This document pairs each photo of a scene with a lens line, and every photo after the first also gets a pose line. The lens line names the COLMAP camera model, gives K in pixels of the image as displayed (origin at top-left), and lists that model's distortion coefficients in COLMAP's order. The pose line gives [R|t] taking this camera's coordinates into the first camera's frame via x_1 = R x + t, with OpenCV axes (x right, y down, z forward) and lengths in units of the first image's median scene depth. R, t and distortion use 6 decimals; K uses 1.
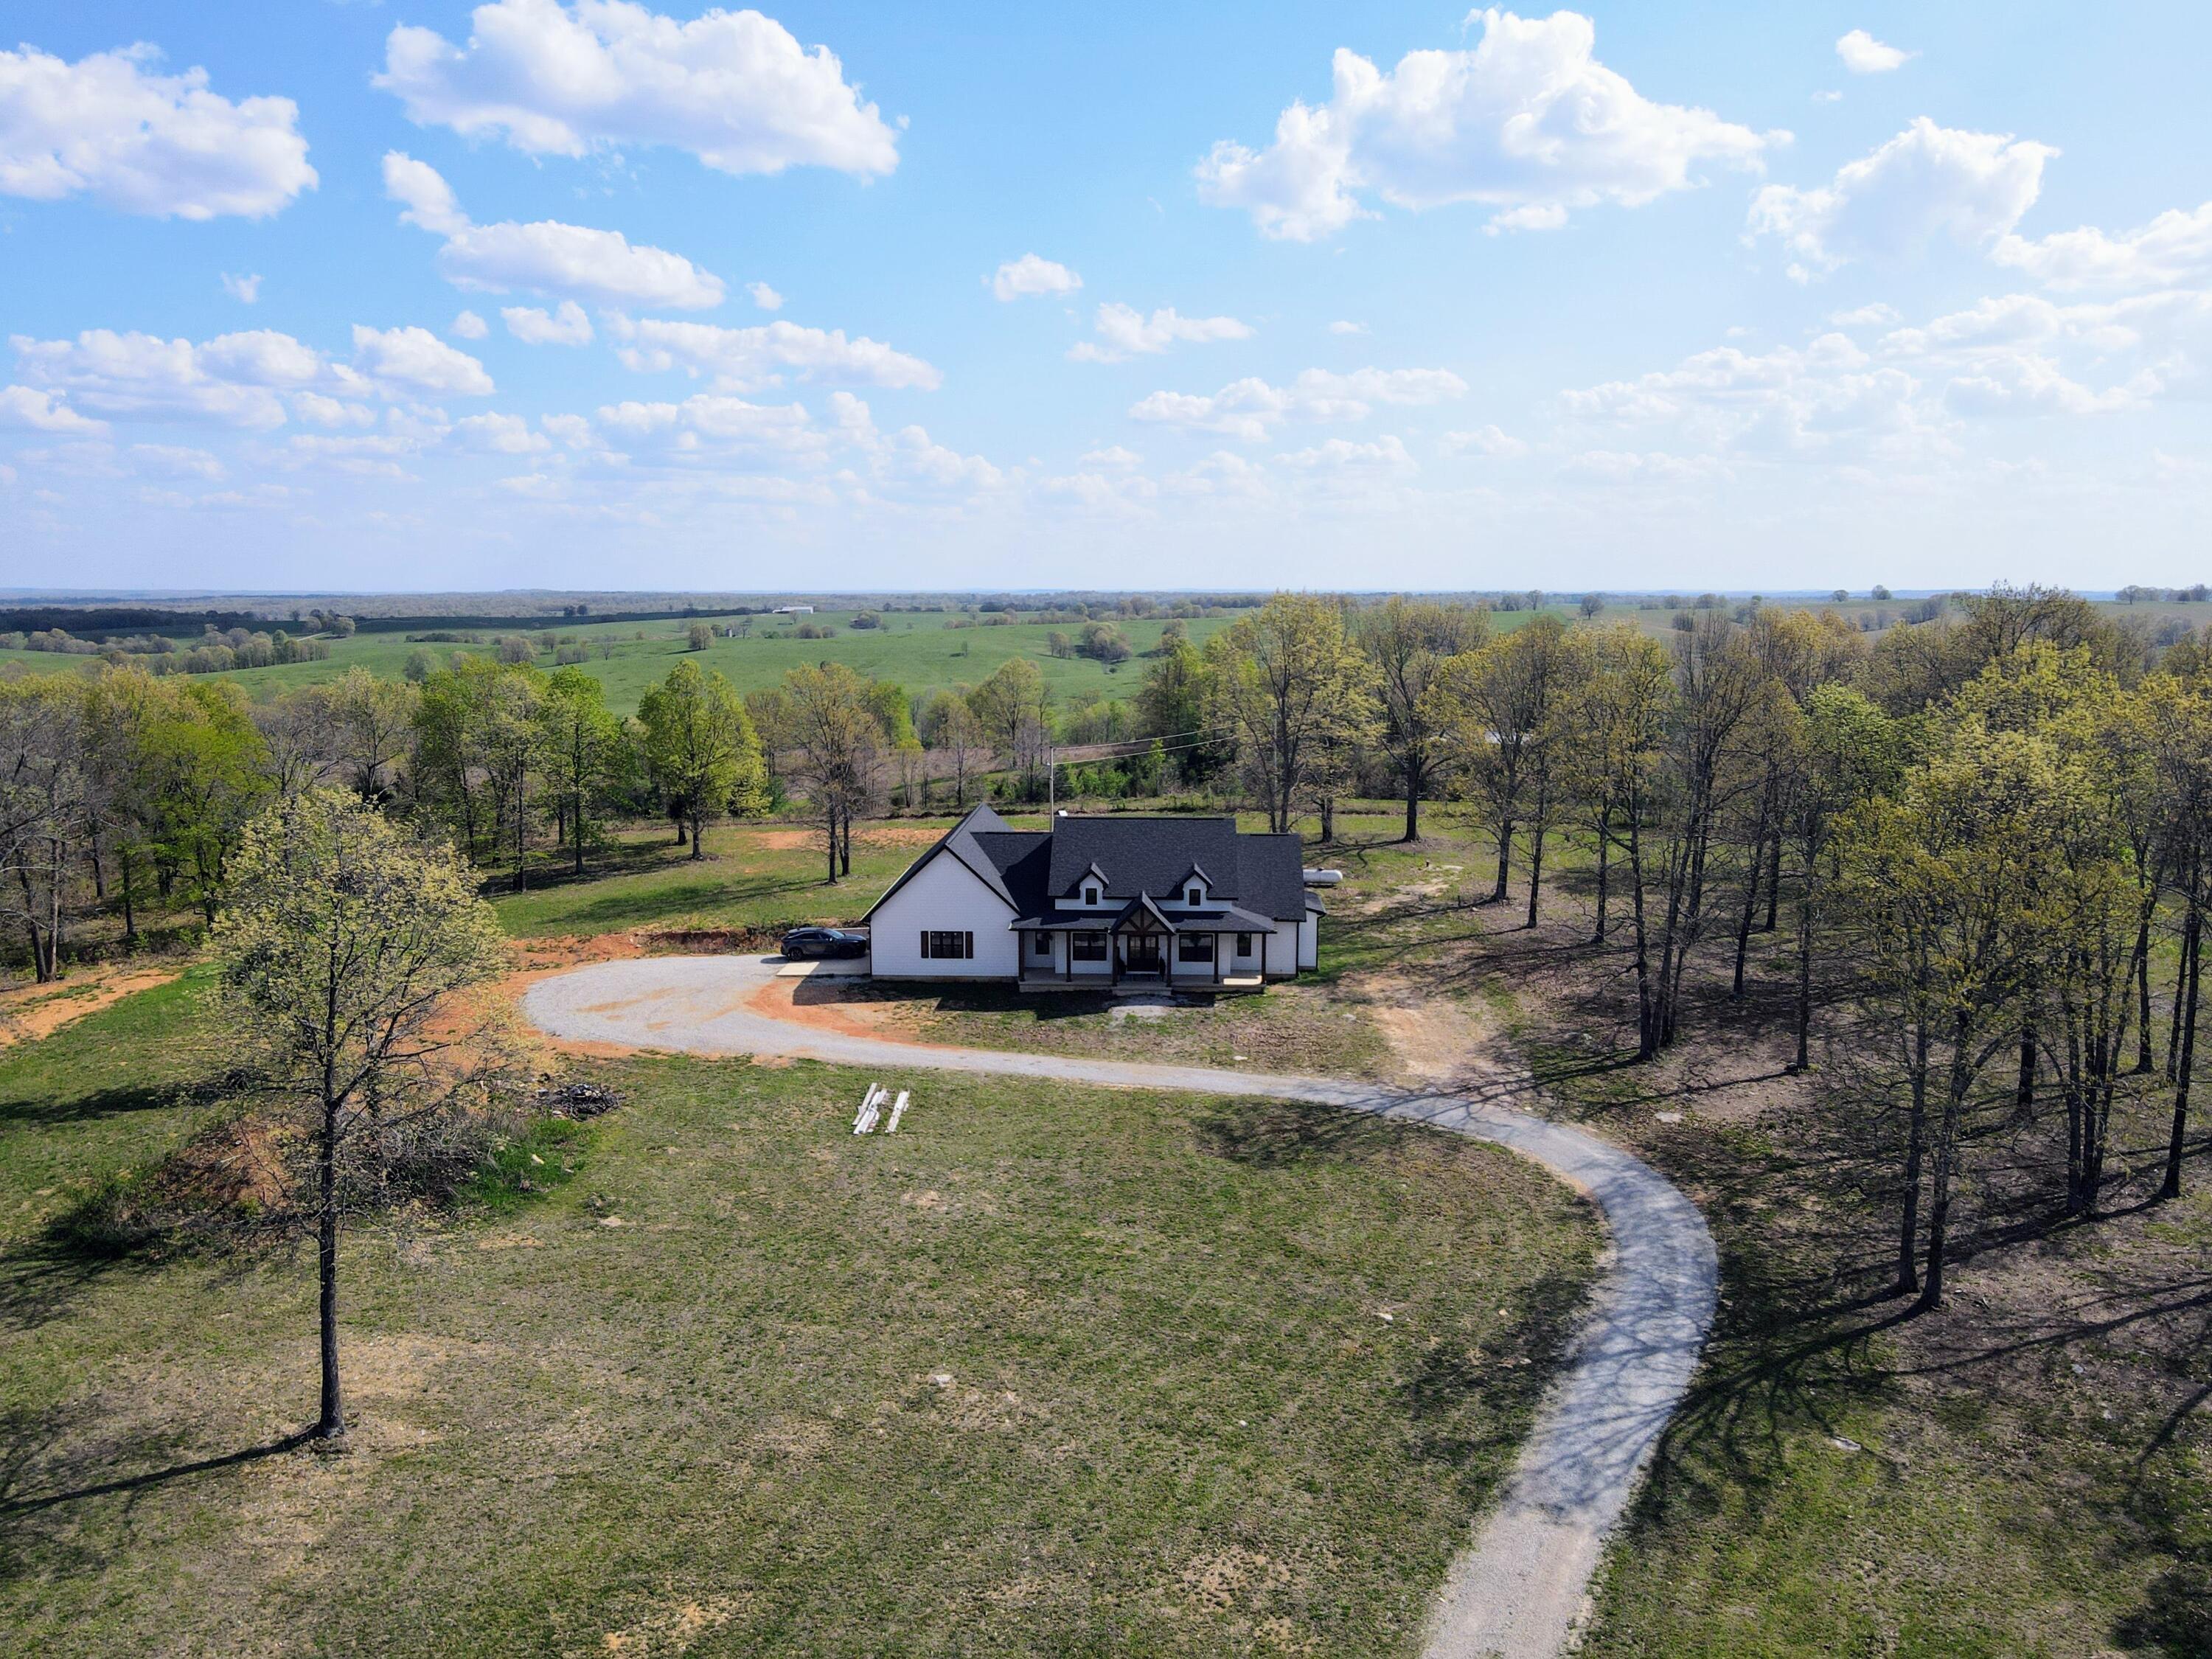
lens RADIAL K [[1591.6, 0, 1105.0], [0, 1591.6, 980.3], [0, 0, 1]] dist [0.002429, 0.007063]
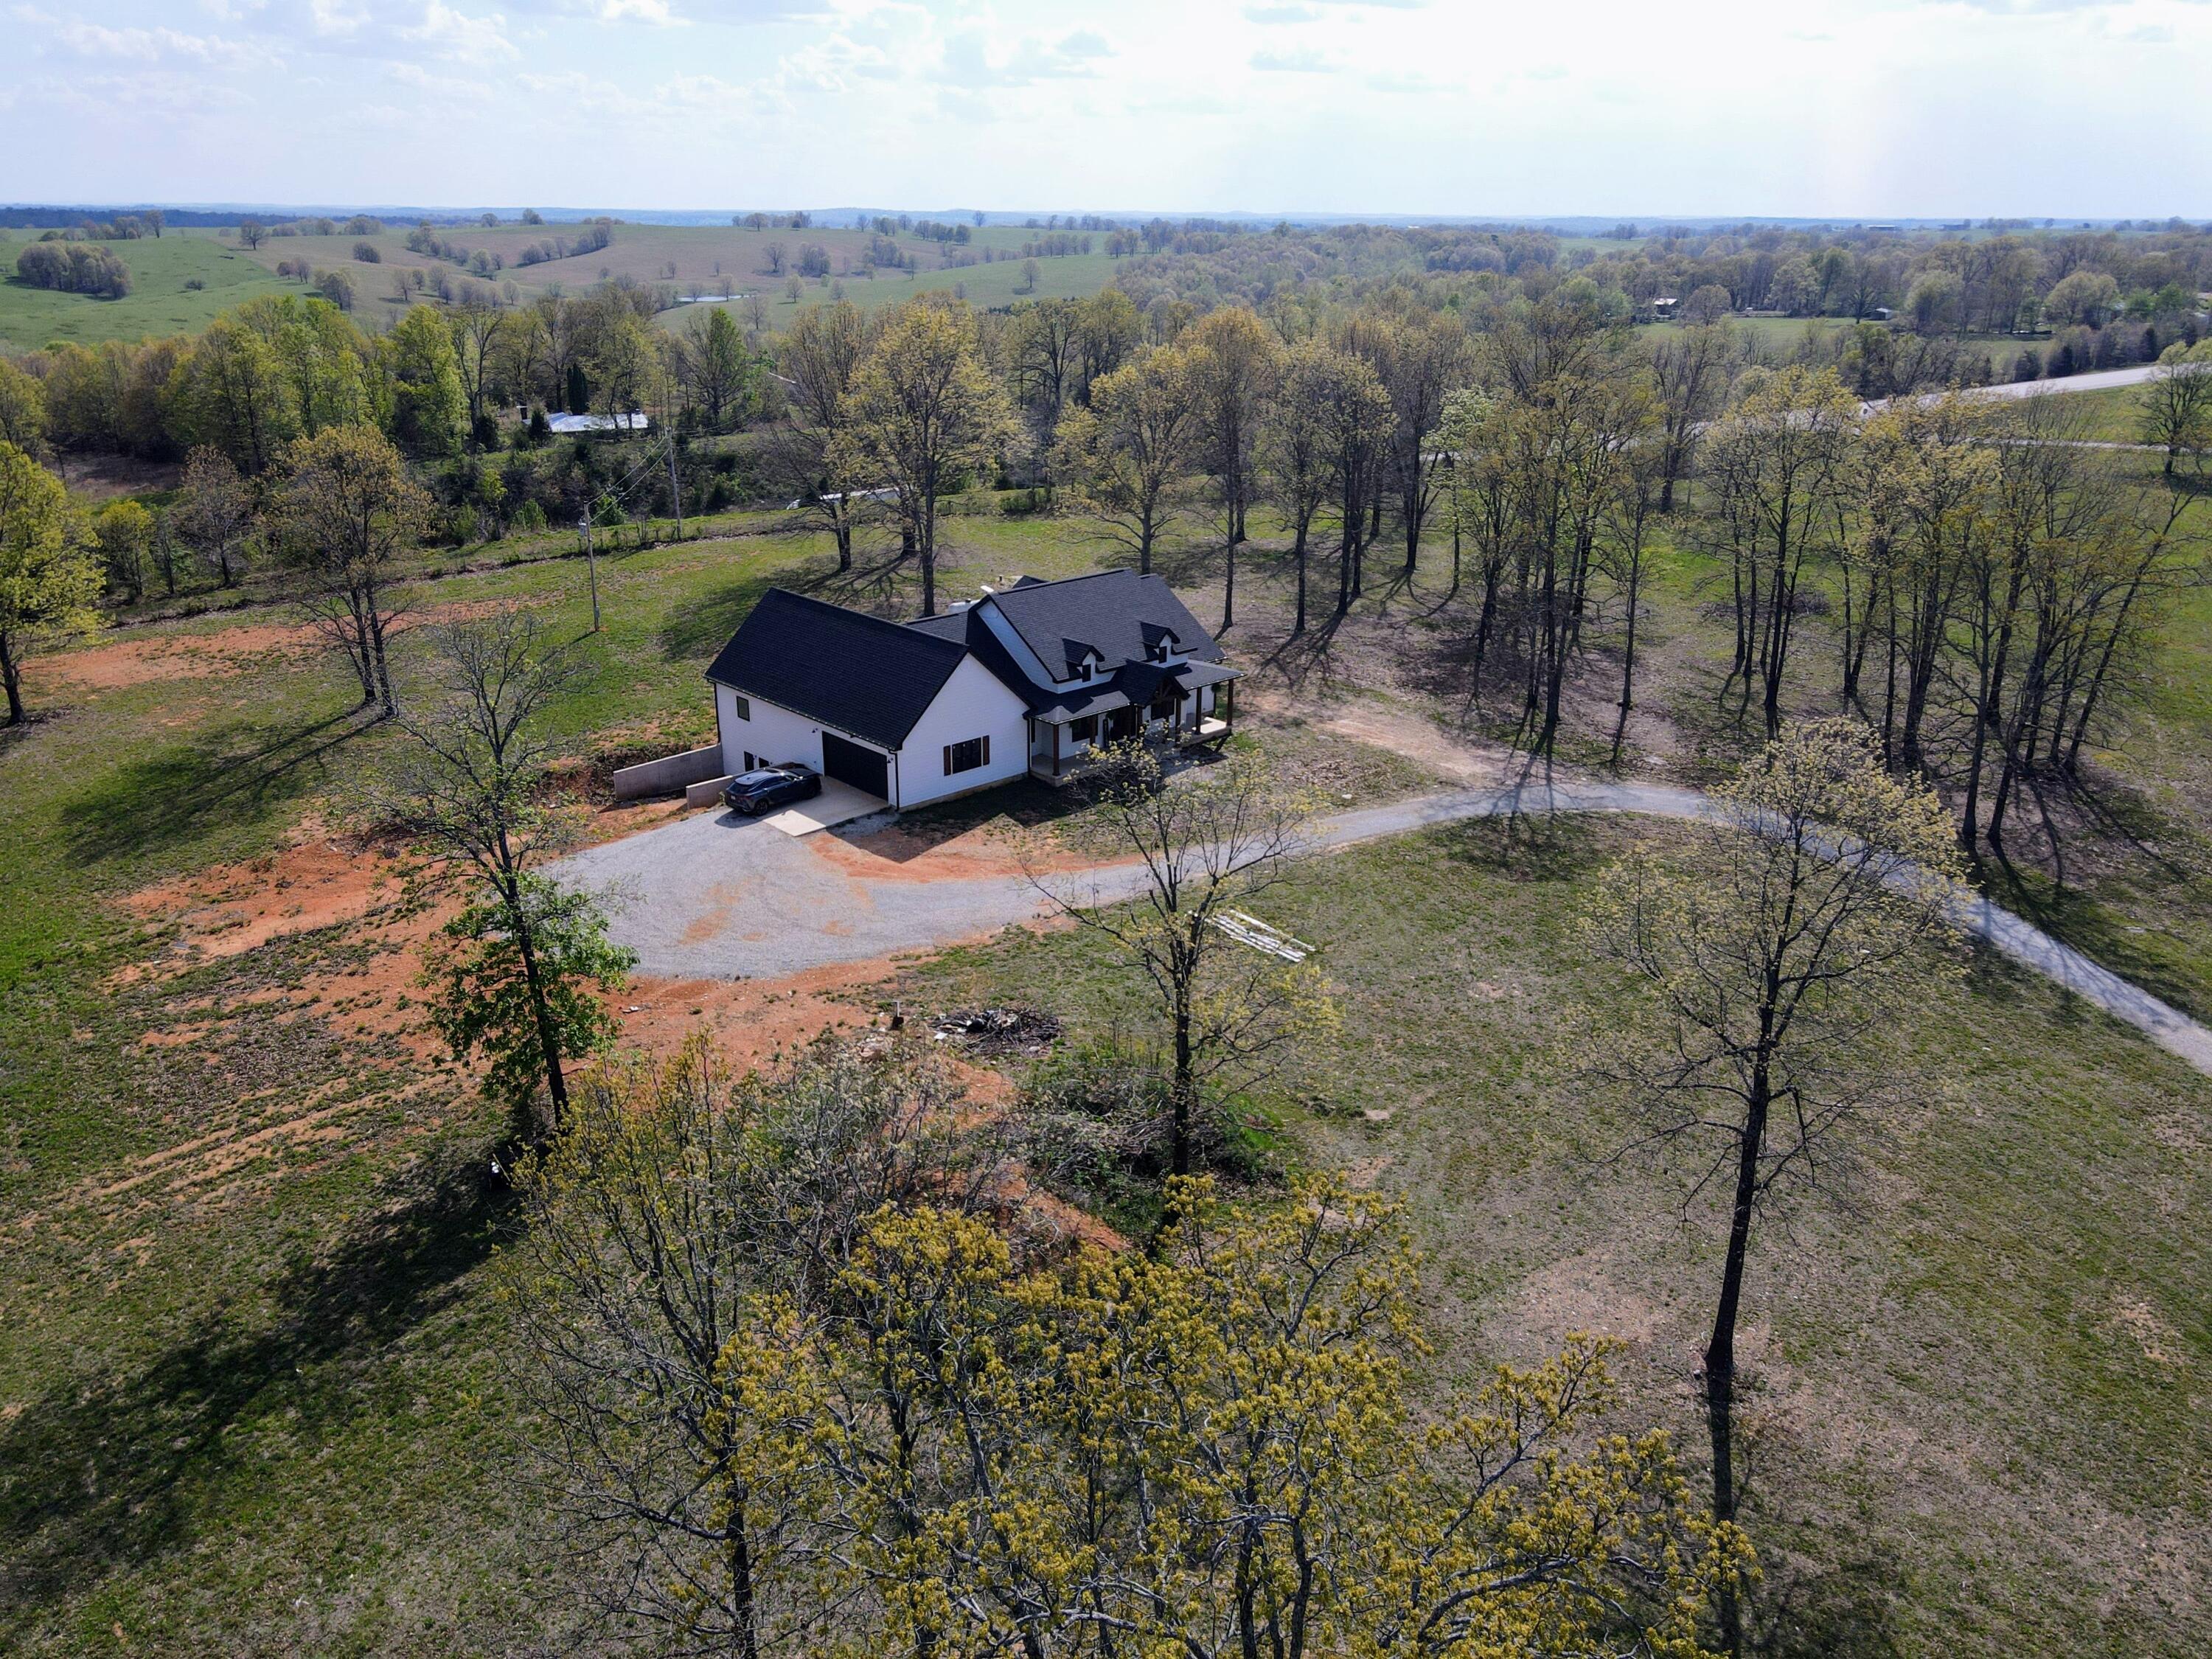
lens RADIAL K [[1632.0, 0, 1106.0], [0, 1632.0, 829.5], [0, 0, 1]] dist [0.003411, 0.016170]
pose [[0.700093, -0.248511, 0.669412, -0.683040], [0.164253, 0.968391, 0.187722, -0.144333], [-0.694904, -0.021470, 0.718782, 0.284060]]
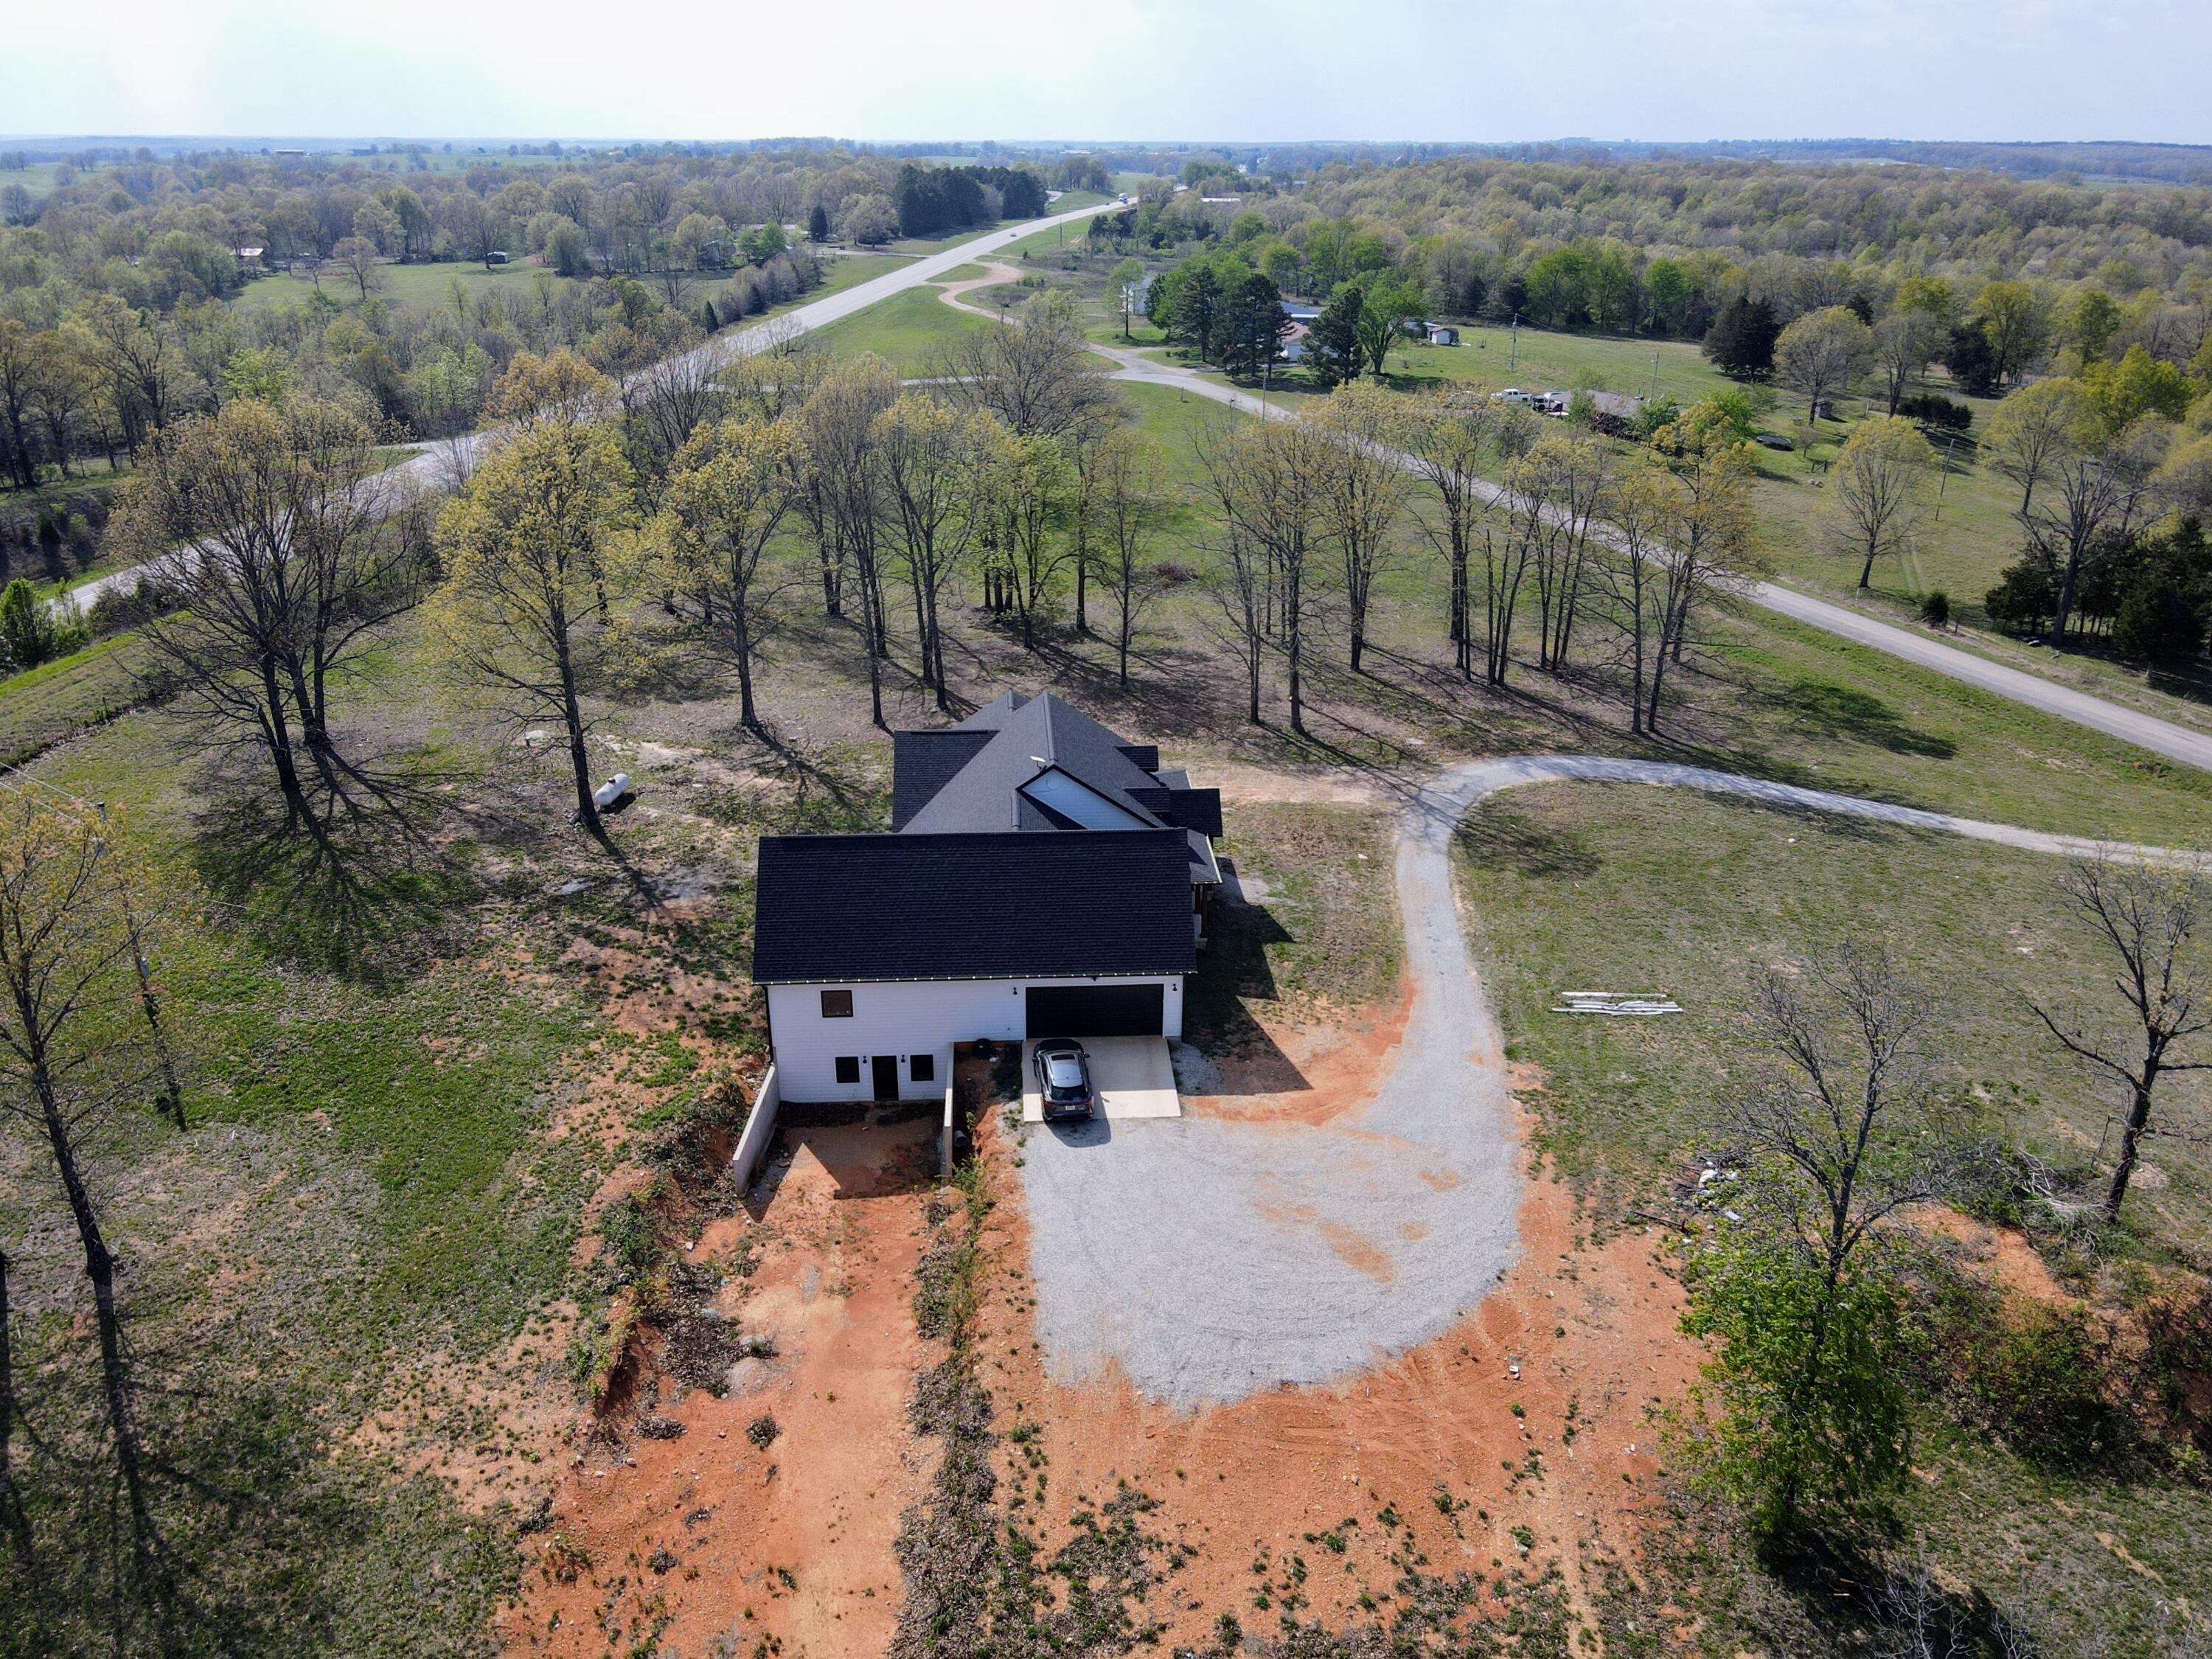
lens RADIAL K [[1632.0, 0, 1106.0], [0, 1632.0, 829.5], [0, 0, 1]] dist [0.003411, 0.016170]
pose [[-0.103393, -0.388335, 0.915700, -0.812836], [0.234621, 0.885132, 0.401863, -0.407584], [-0.966573, 0.256392, -0.000405, 1.031393]]
